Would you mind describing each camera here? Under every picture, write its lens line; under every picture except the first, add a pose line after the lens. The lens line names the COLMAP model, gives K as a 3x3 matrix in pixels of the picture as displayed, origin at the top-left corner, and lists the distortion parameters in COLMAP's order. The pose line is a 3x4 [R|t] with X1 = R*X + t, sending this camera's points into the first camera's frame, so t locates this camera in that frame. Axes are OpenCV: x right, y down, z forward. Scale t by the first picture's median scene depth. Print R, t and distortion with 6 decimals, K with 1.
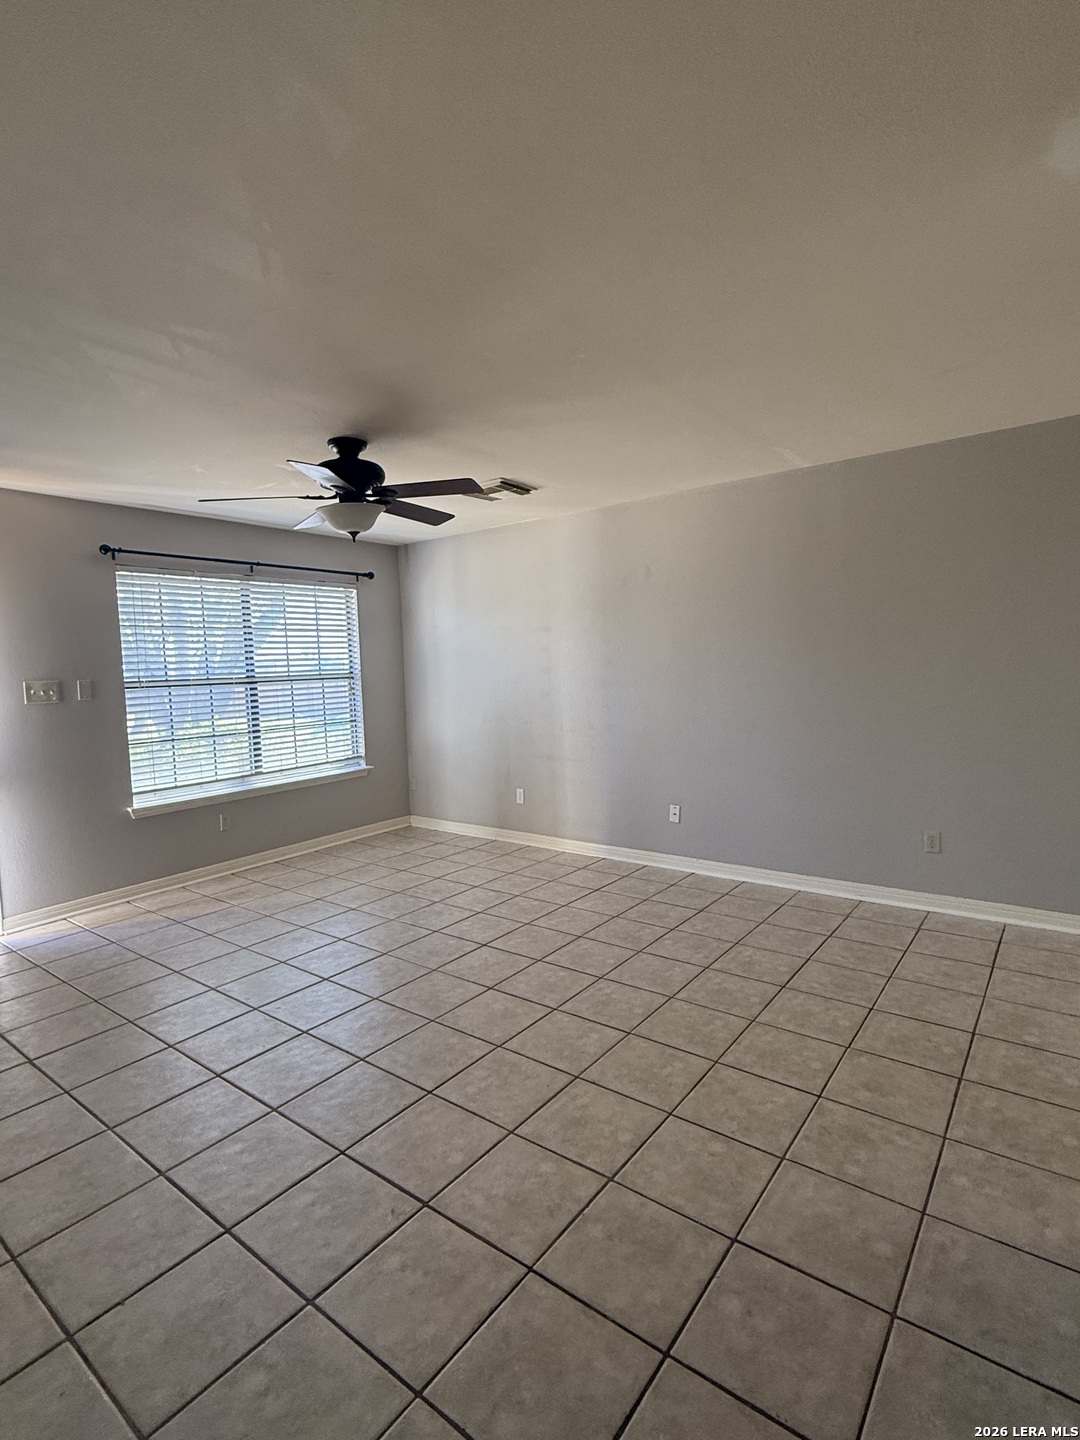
lens RADIAL K [[705.5, 0, 545.0], [0, 705.5, 723.9], [0, 0, 1]] dist [0.001708, 0.000376]
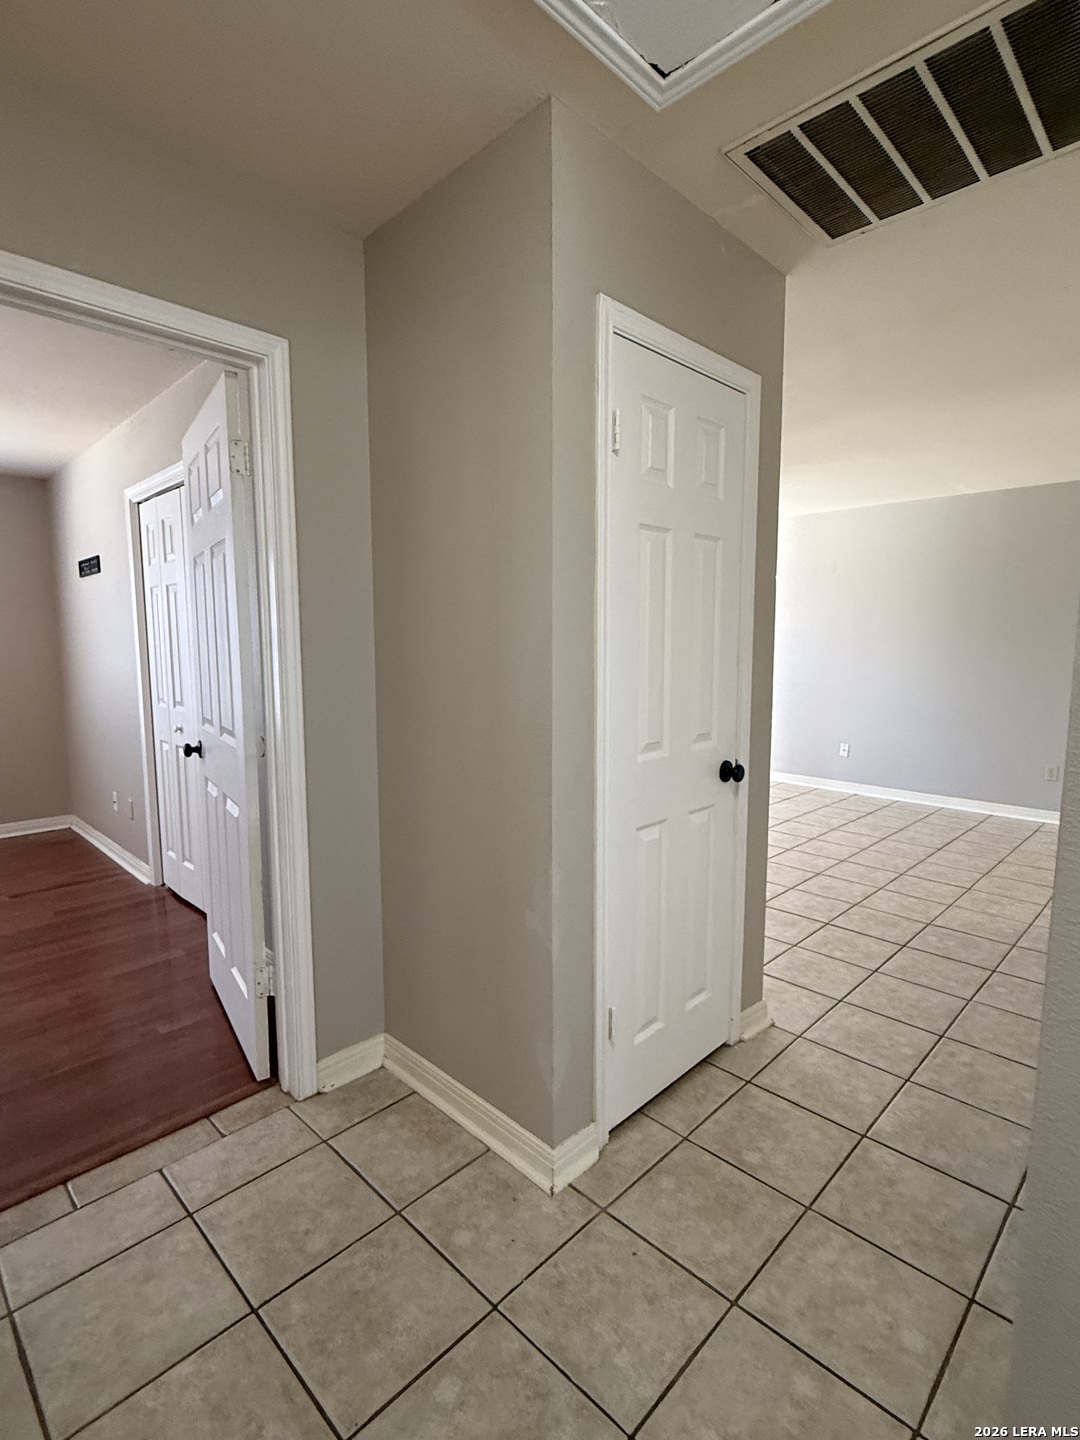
lens RADIAL K [[705.5, 0, 535.6], [0, 705.5, 727.7], [0, 0, 1]] dist [0.001708, 0.000376]
pose [[0.989361, 0.048727, -0.137080, -0.217653], [-0.041688, 0.997683, 0.053761, 0.037873], [0.139382, -0.047474, 0.989100, -0.412869]]
